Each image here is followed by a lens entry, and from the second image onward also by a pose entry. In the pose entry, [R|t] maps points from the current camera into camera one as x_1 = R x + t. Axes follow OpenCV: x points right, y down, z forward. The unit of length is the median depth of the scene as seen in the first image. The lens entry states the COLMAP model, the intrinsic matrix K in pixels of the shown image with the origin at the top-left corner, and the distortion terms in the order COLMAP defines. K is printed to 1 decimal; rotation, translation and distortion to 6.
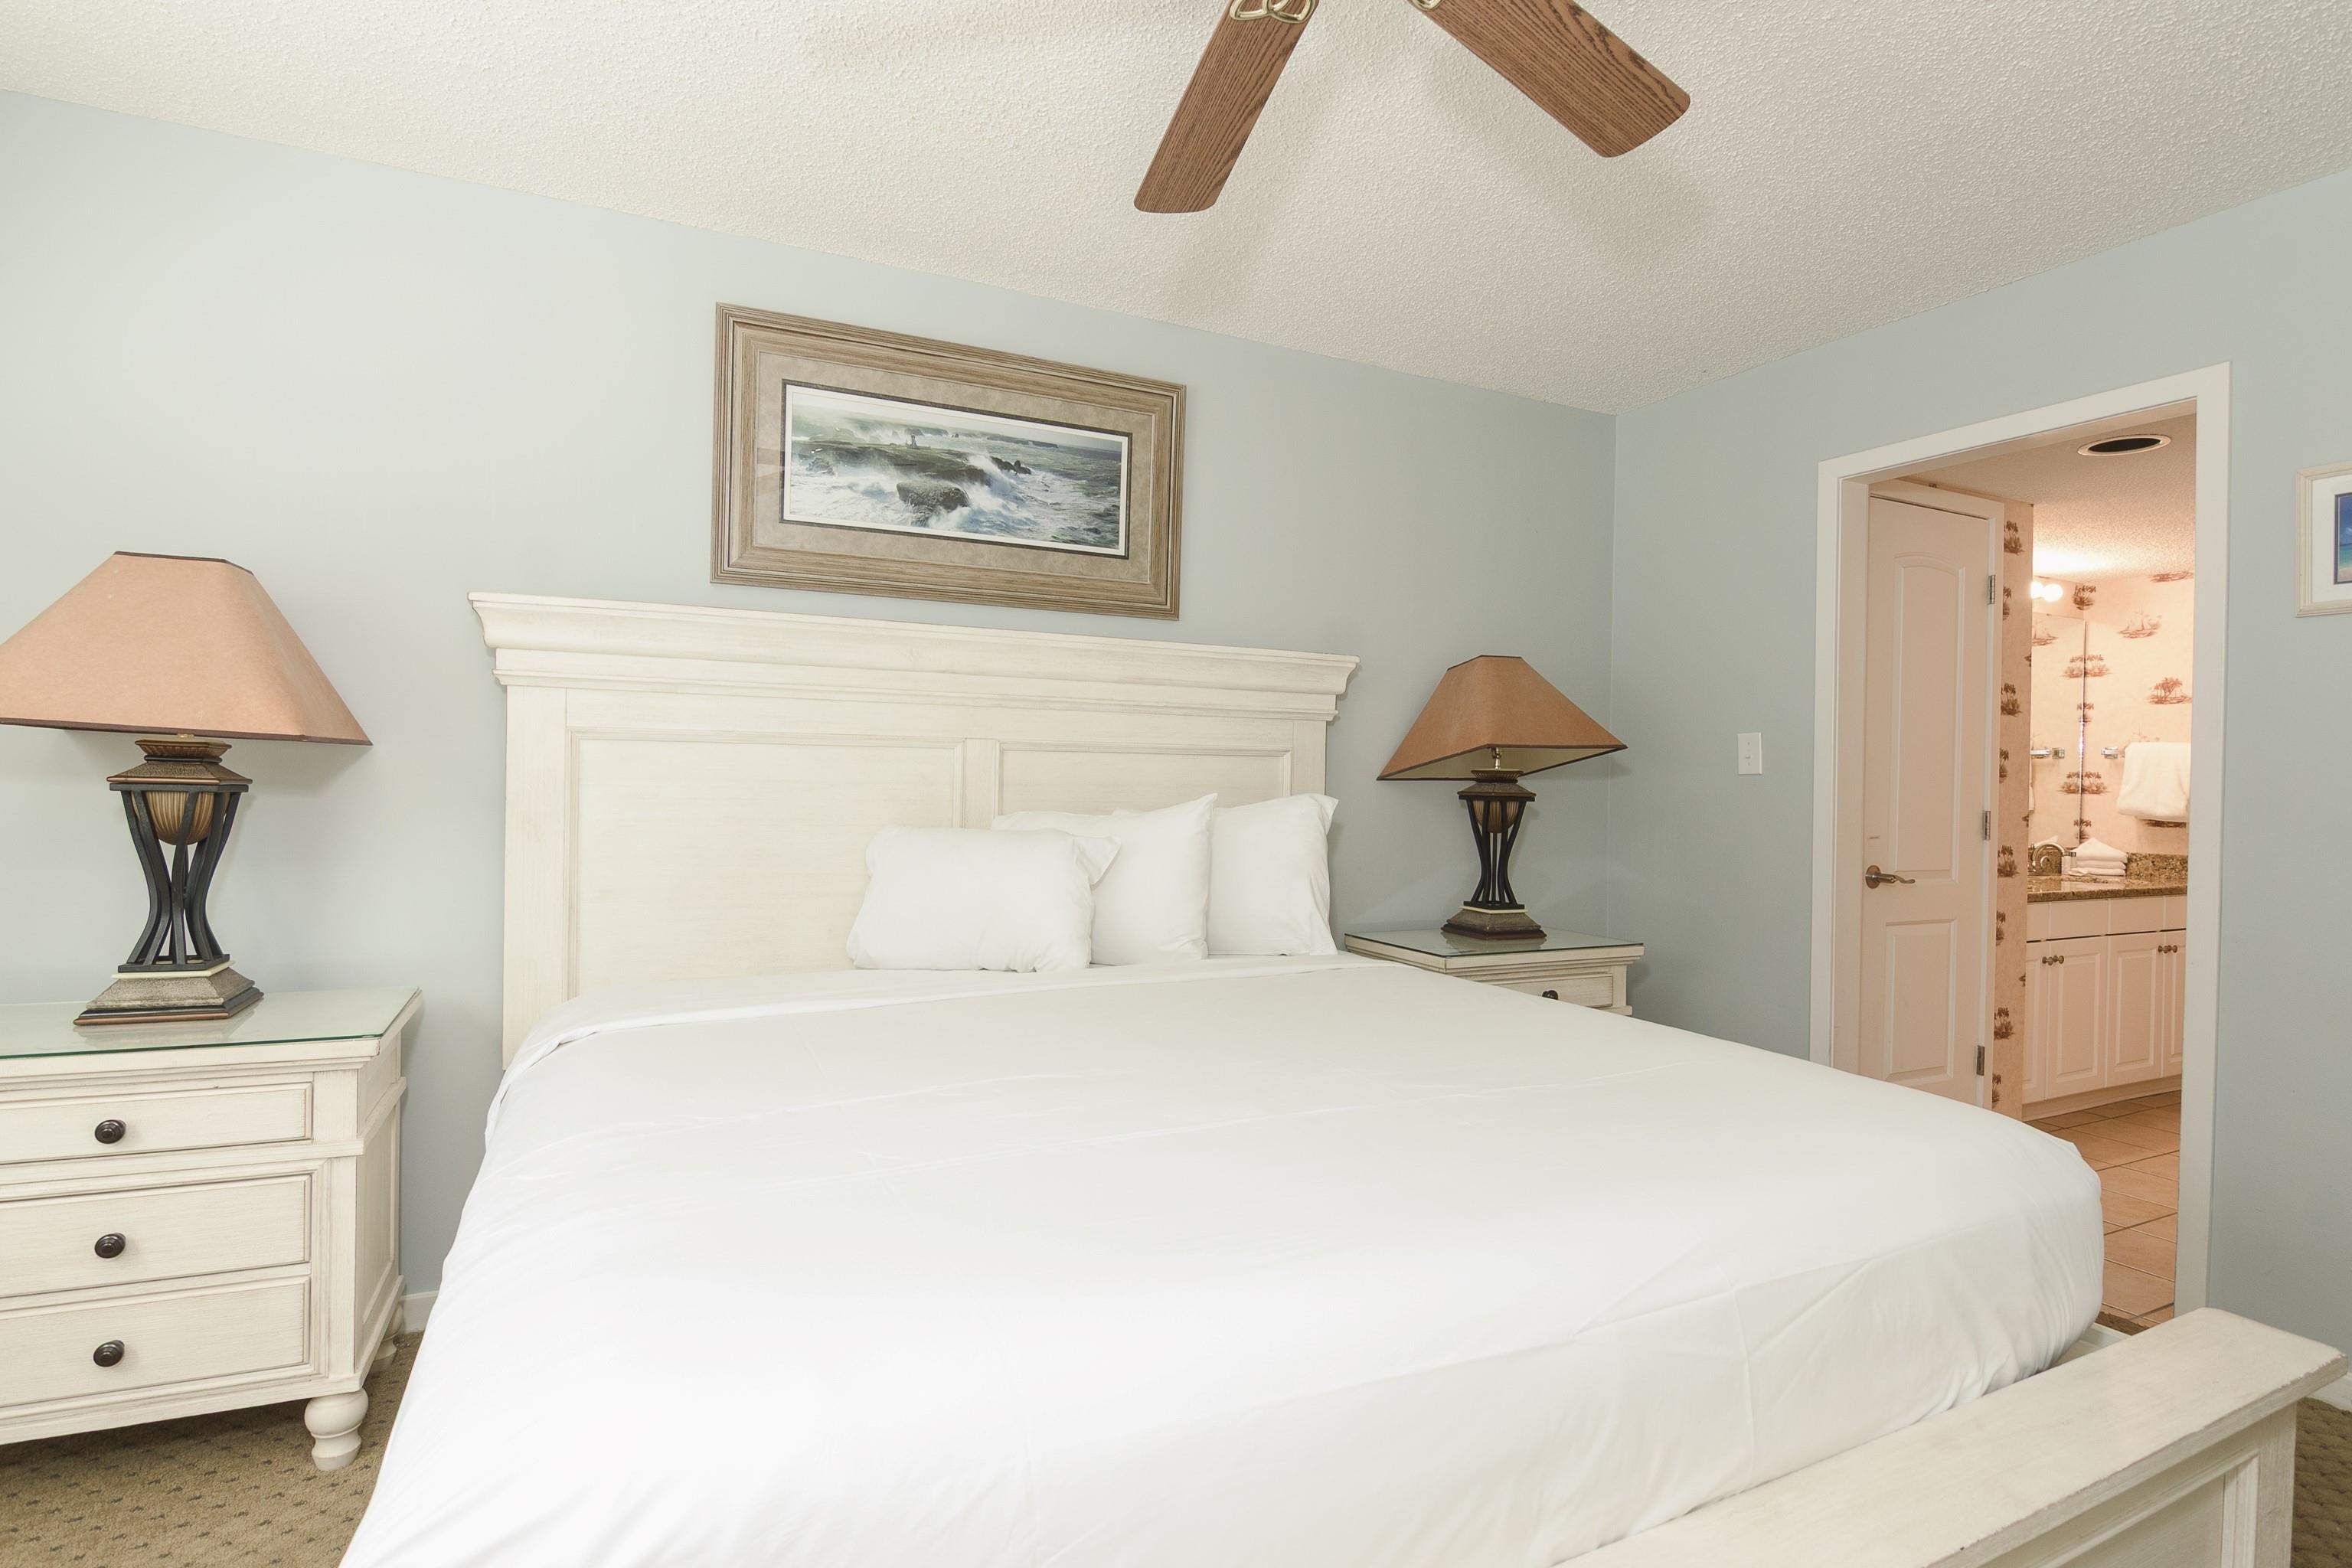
lens RADIAL K [[1202.7, 0, 1169.7], [0, 1202.7, 785.5], [0, 0, 1]] dist [-0.000438, -0.005450]
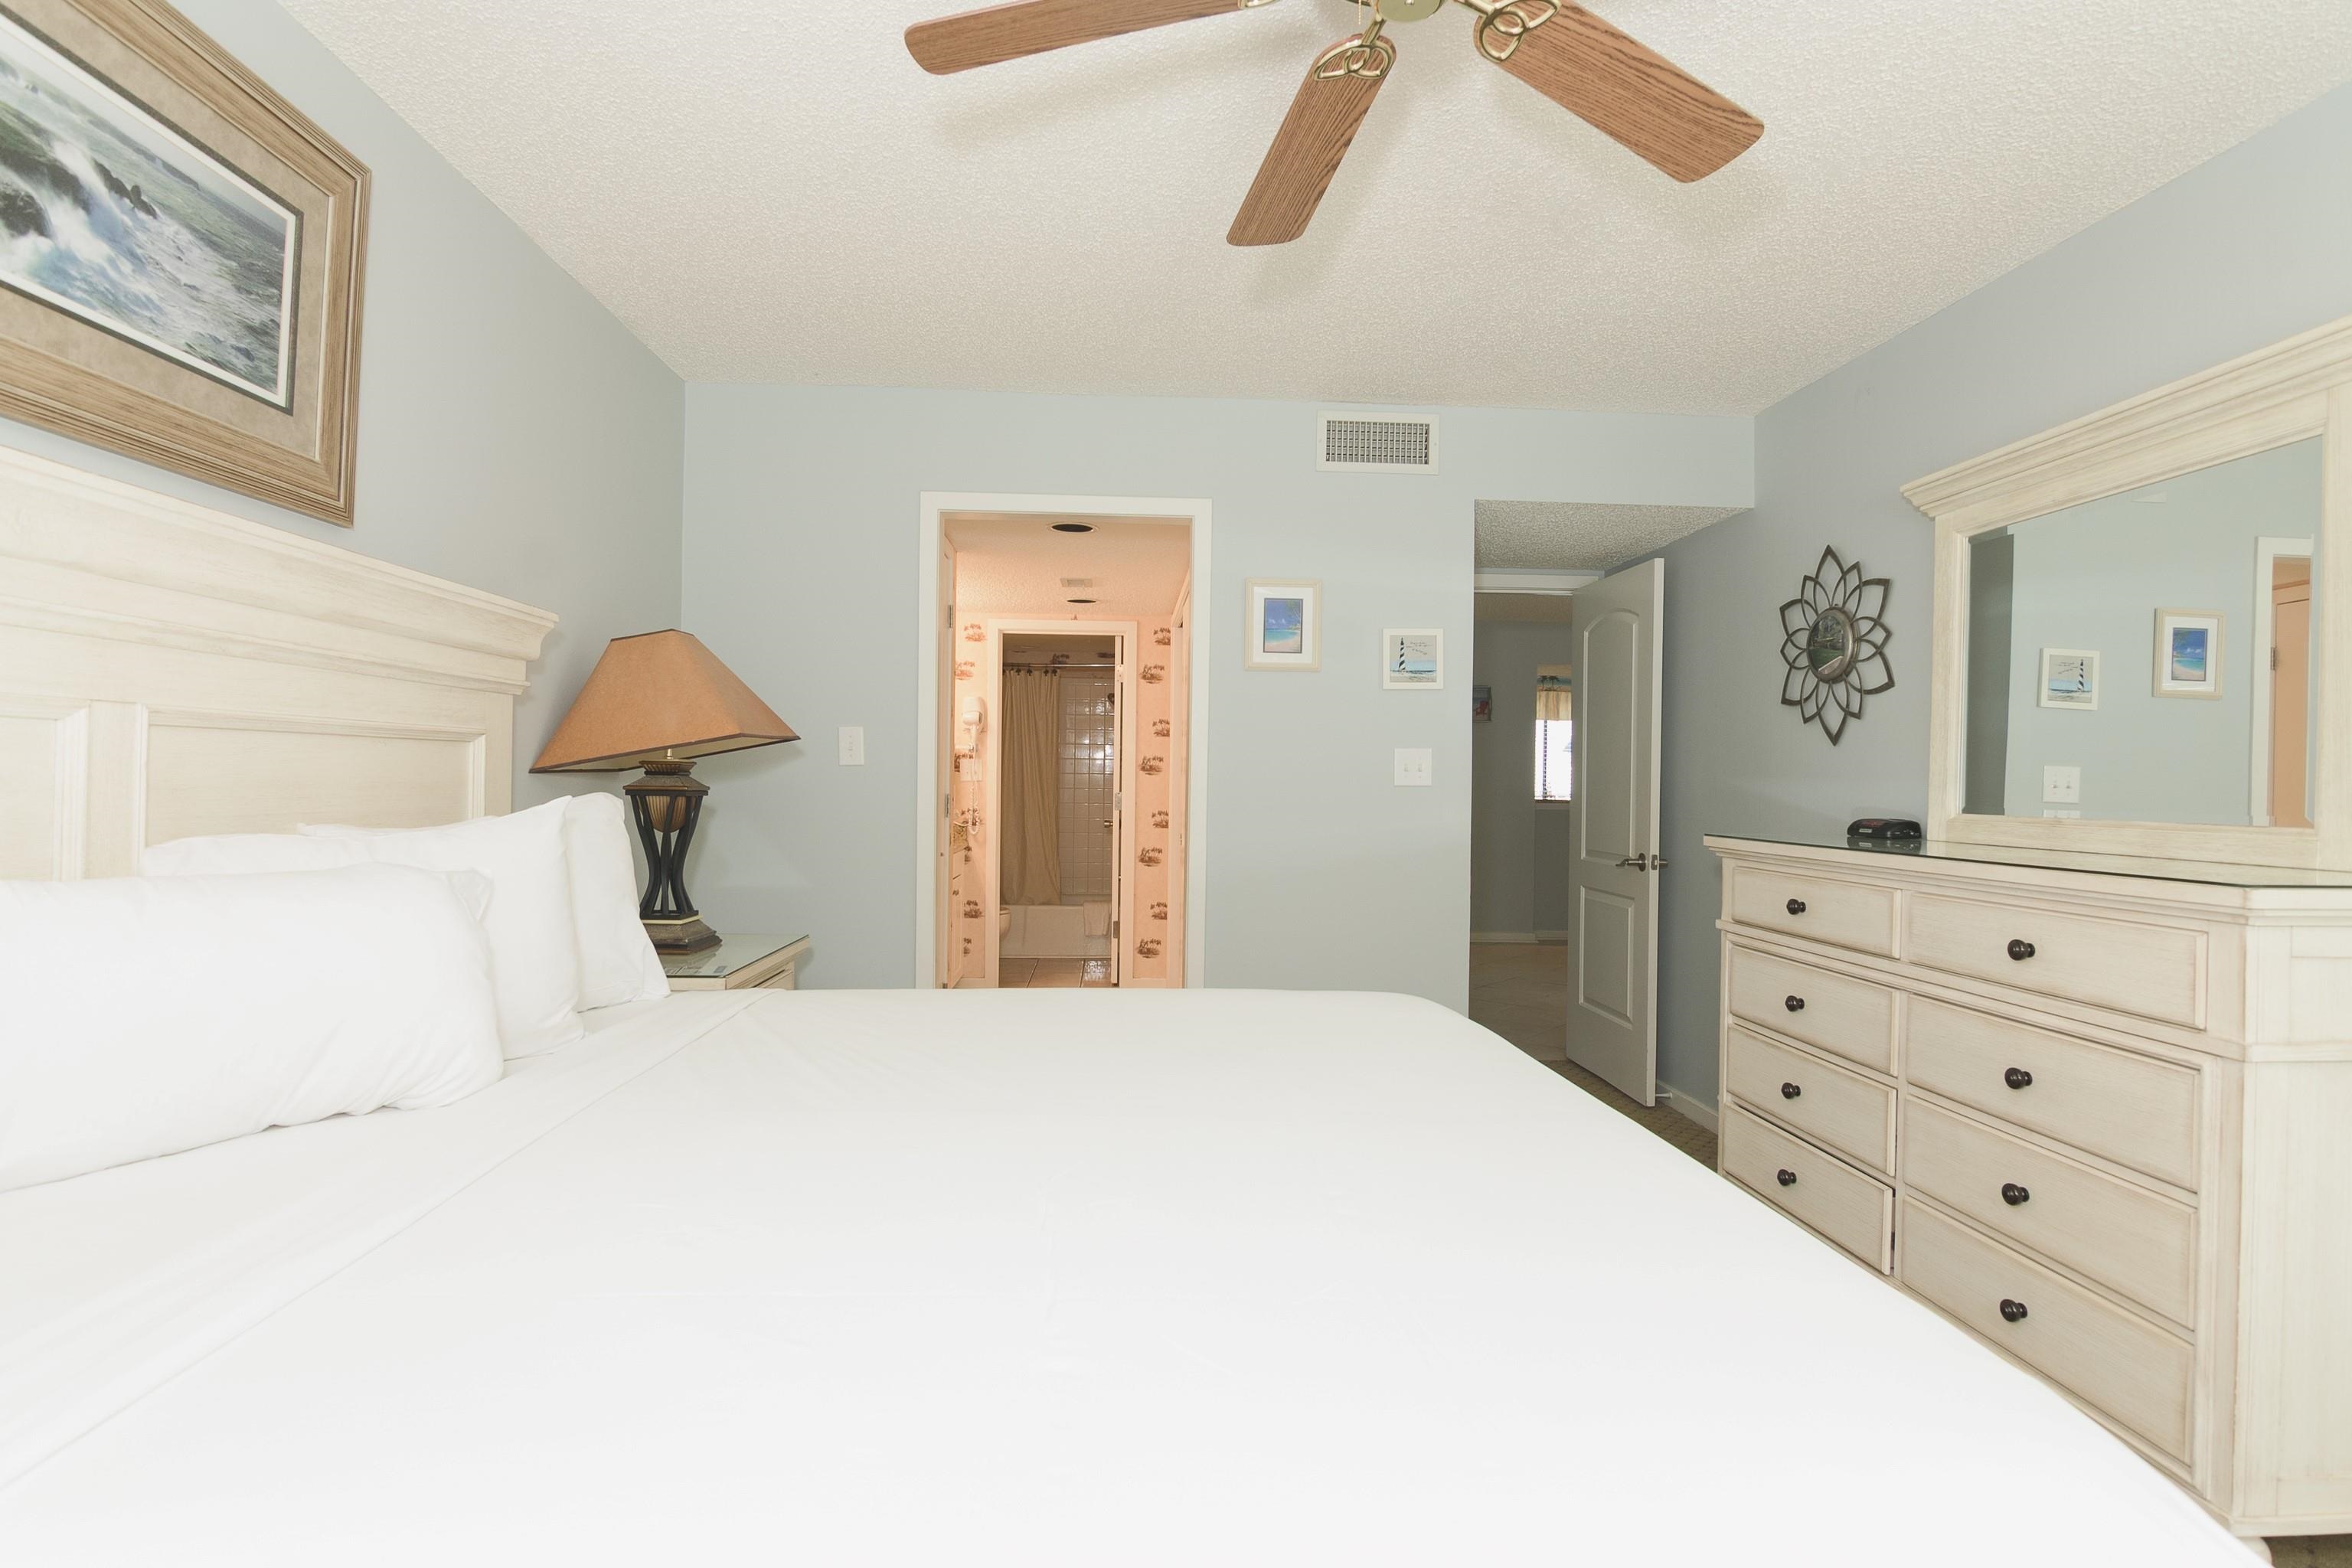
lens RADIAL K [[1202.7, 0, 1177.0], [0, 1202.7, 763.1], [0, 0, 1]] dist [-0.000438, -0.005450]
pose [[0.385535, 0.001543, 0.922692, -0.421649], [-0.003003, 0.999995, -0.000418, -0.012648], [-0.922688, -0.002610, 0.385538, 0.349739]]
